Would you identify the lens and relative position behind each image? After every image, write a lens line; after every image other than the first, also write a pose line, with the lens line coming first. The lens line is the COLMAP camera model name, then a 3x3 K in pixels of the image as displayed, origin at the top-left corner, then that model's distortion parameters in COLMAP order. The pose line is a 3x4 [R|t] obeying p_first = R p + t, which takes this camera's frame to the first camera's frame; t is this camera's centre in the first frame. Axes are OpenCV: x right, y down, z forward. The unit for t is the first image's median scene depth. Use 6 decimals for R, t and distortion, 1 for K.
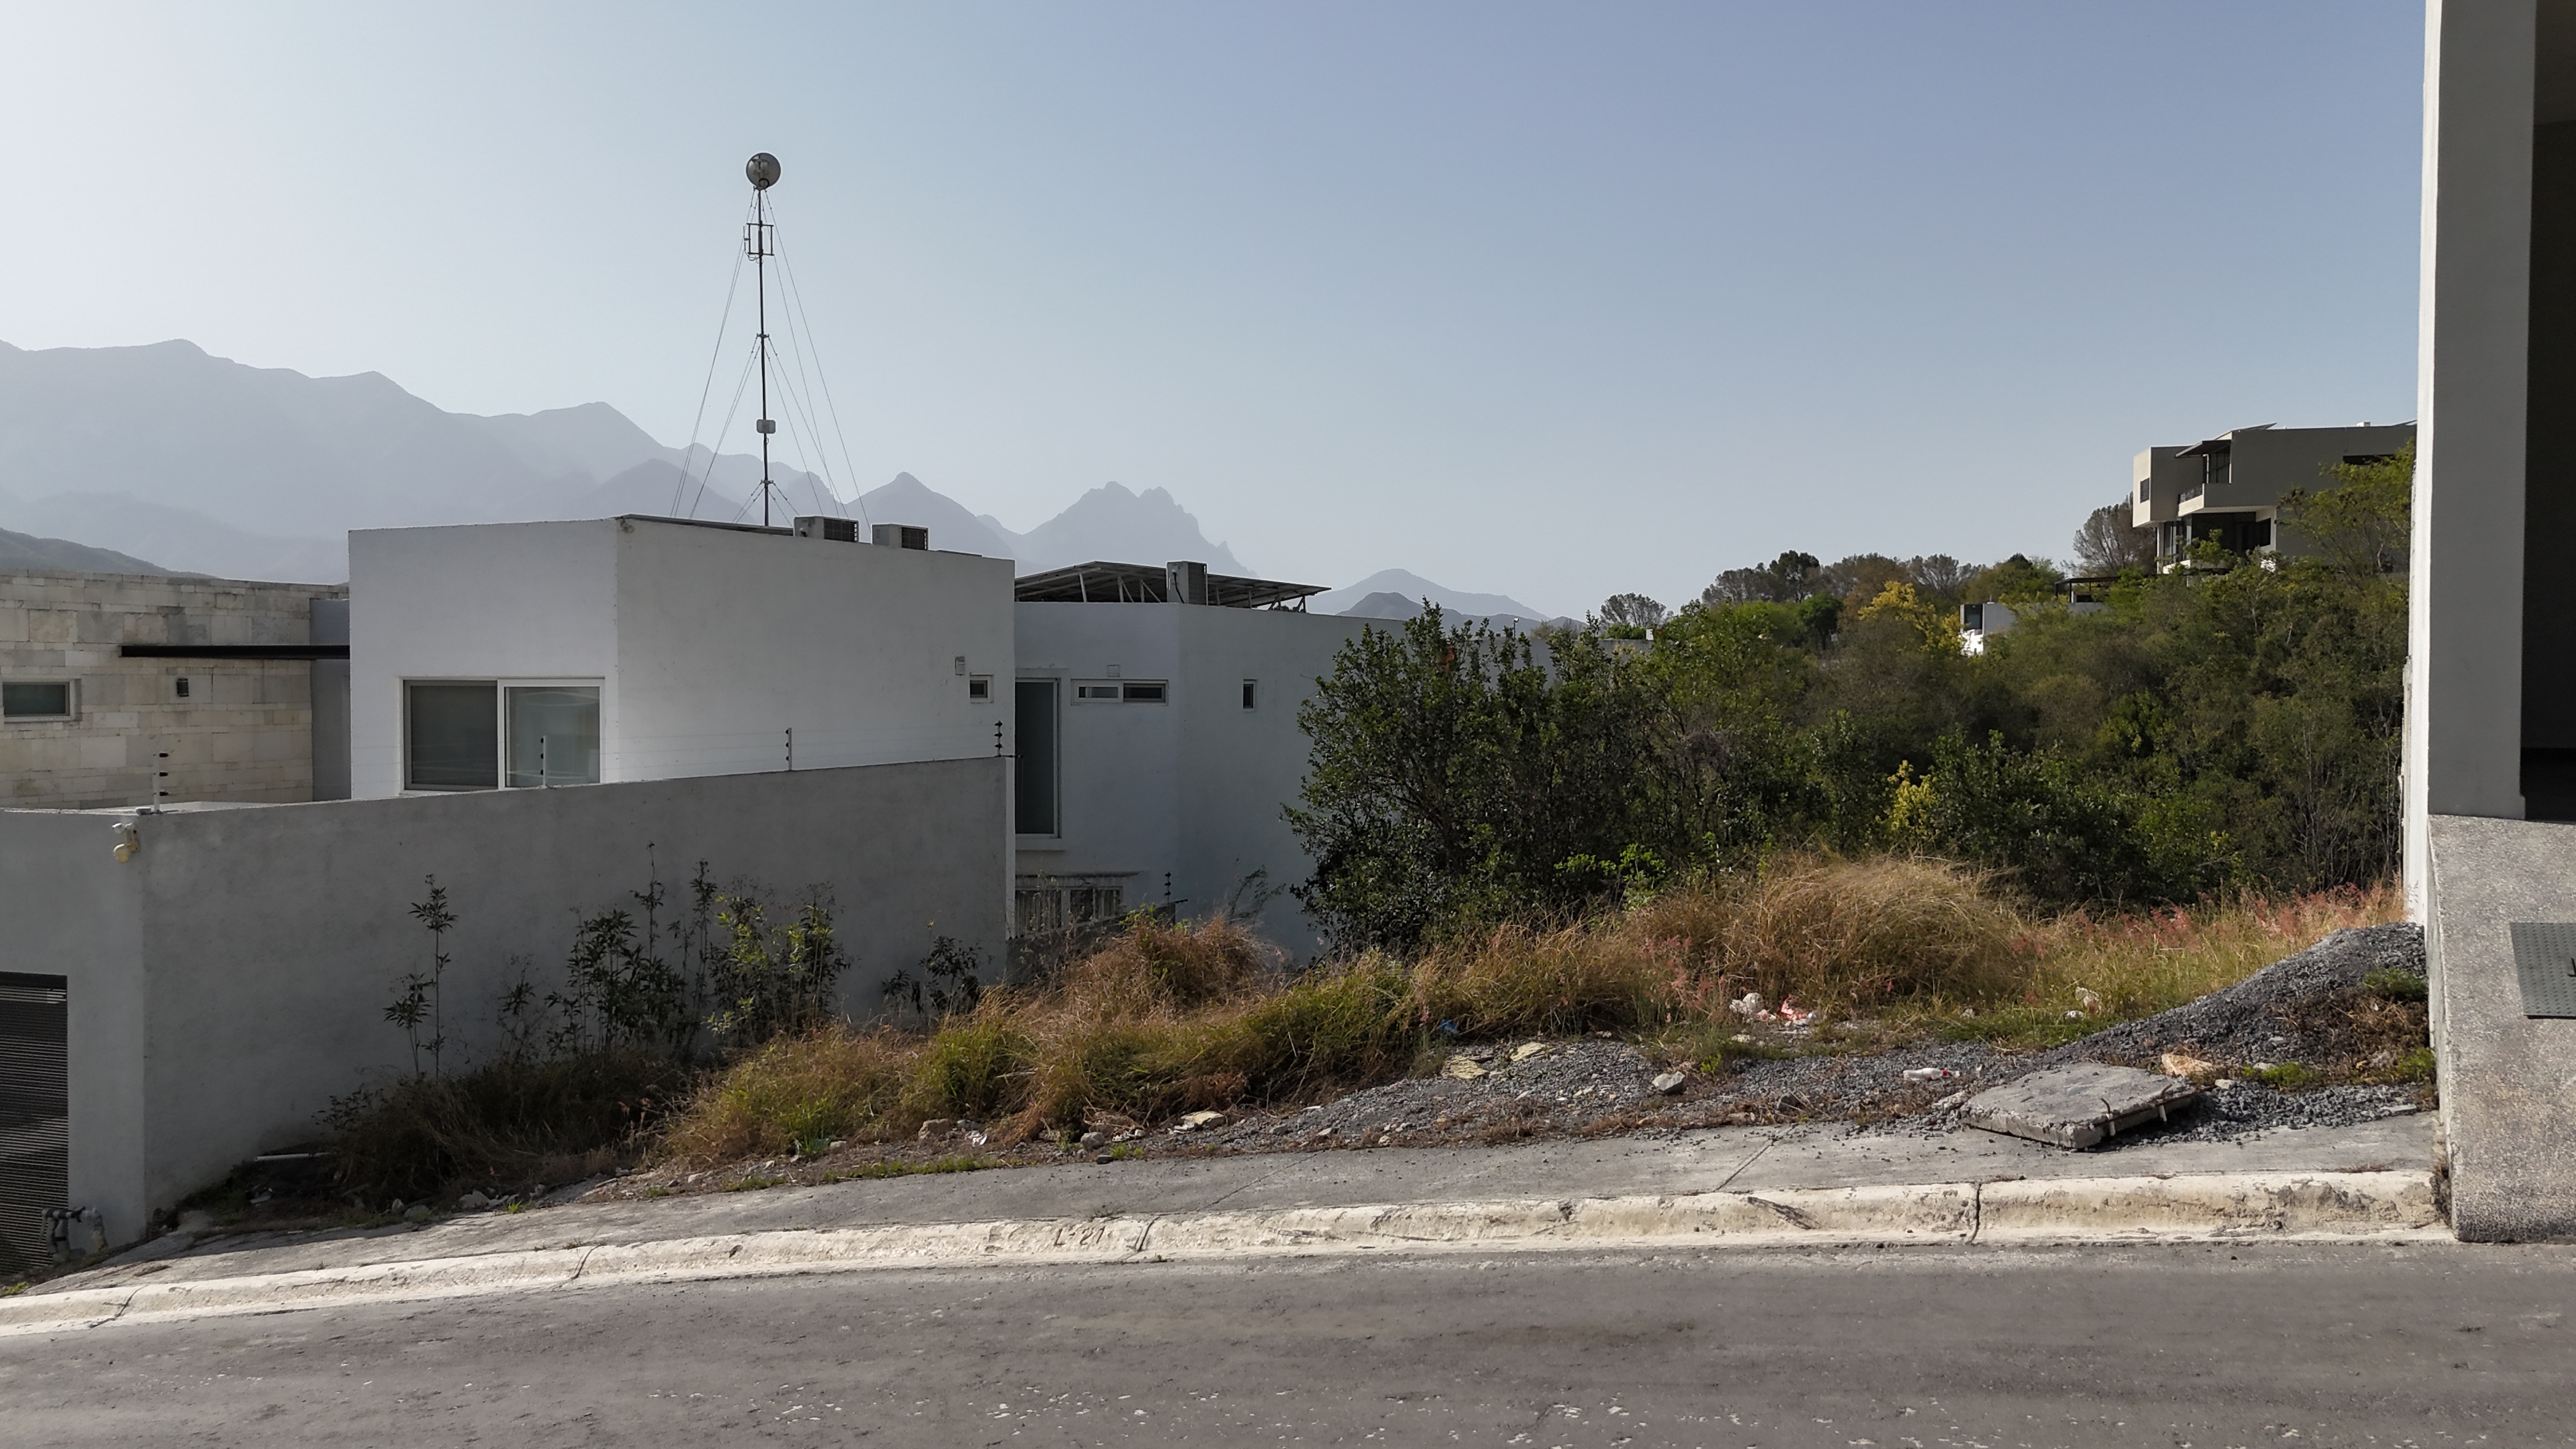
lens RADIAL K [[1898.5, 0, 1295.1], [0, 1898.5, 730.7], [0, 0, 1]] dist [0.061917, -0.058002]
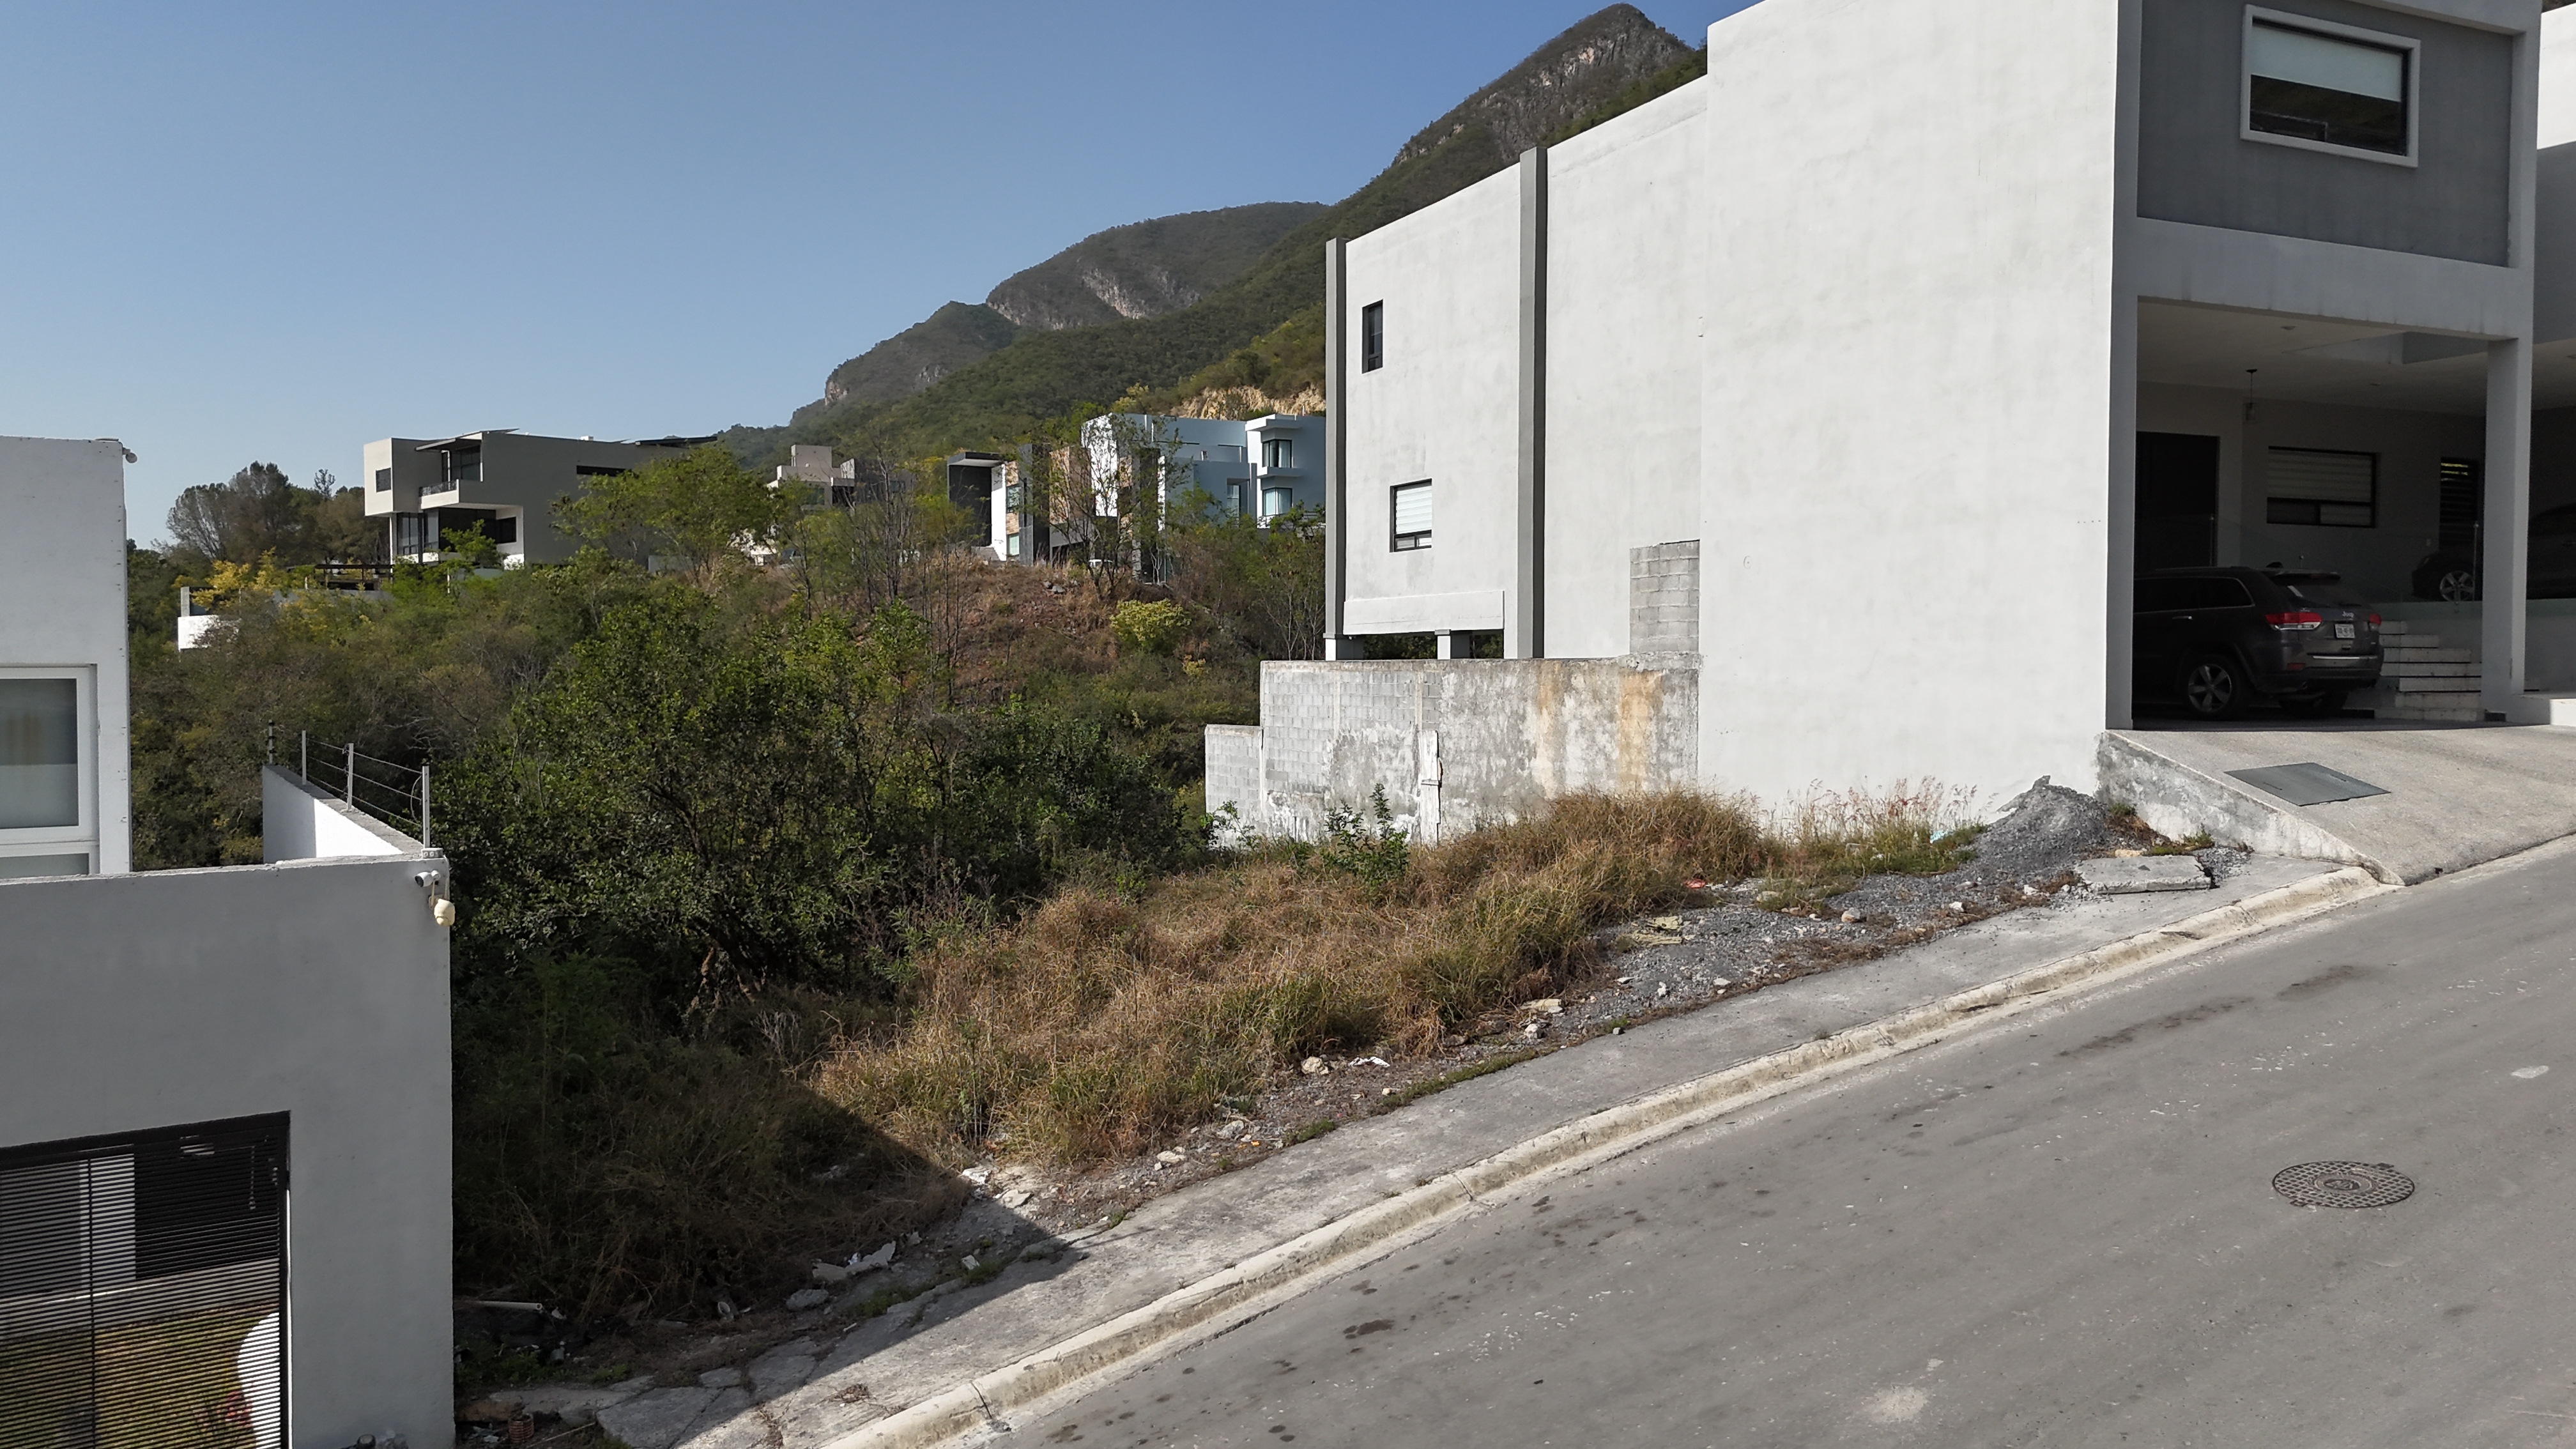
lens RADIAL K [[1898.5, 0, 1302.5], [0, 1898.5, 730.9], [0, 0, 1]] dist [0.061917, -0.058002]
pose [[0.558831, -0.026633, 0.828854, -0.911707], [0.022158, 0.999607, 0.017180, -0.006011], [-0.828985, 0.008765, 0.559202, 0.311689]]
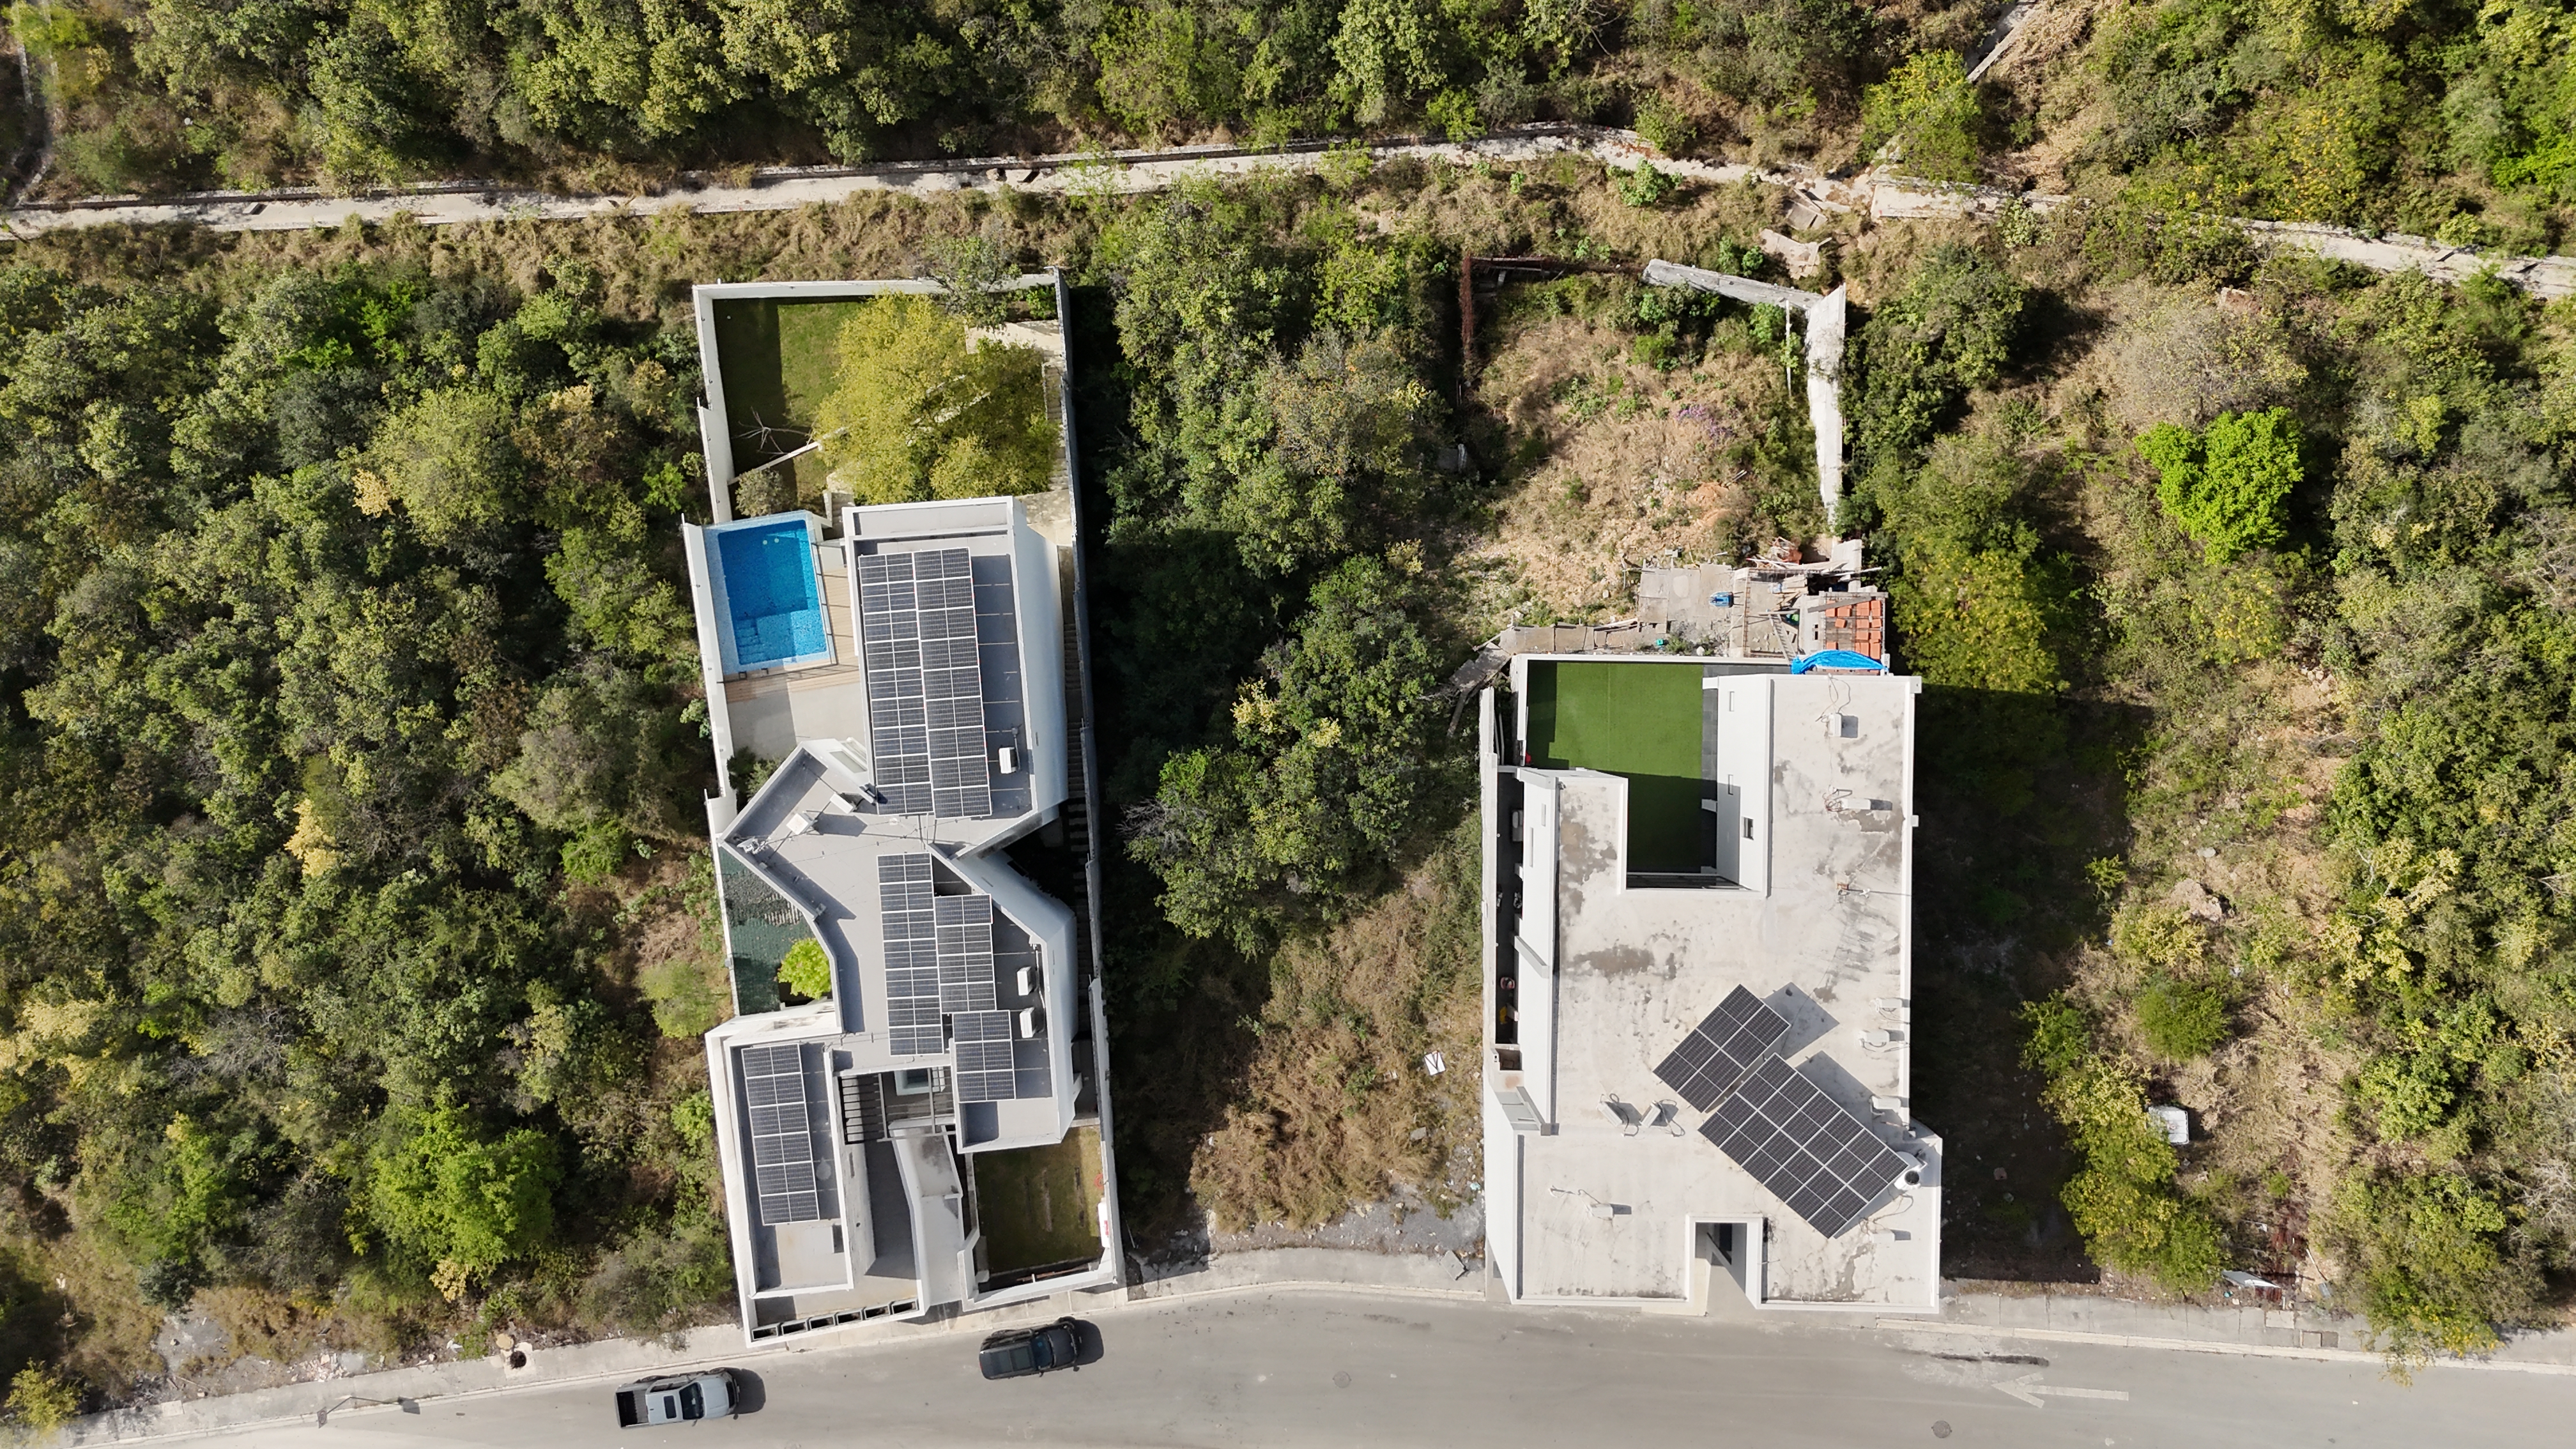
lens RADIAL K [[1898.5, 0, 1305.0], [0, 1898.5, 707.0], [0, 0, 1]] dist [0.061917, -0.058002]
pose [[0.873943, -0.486021, 0.002778, 0.559690], [0.007279, 0.018804, 0.999797, -4.789656], [-0.485974, -0.873745, 0.019971, 1.845108]]
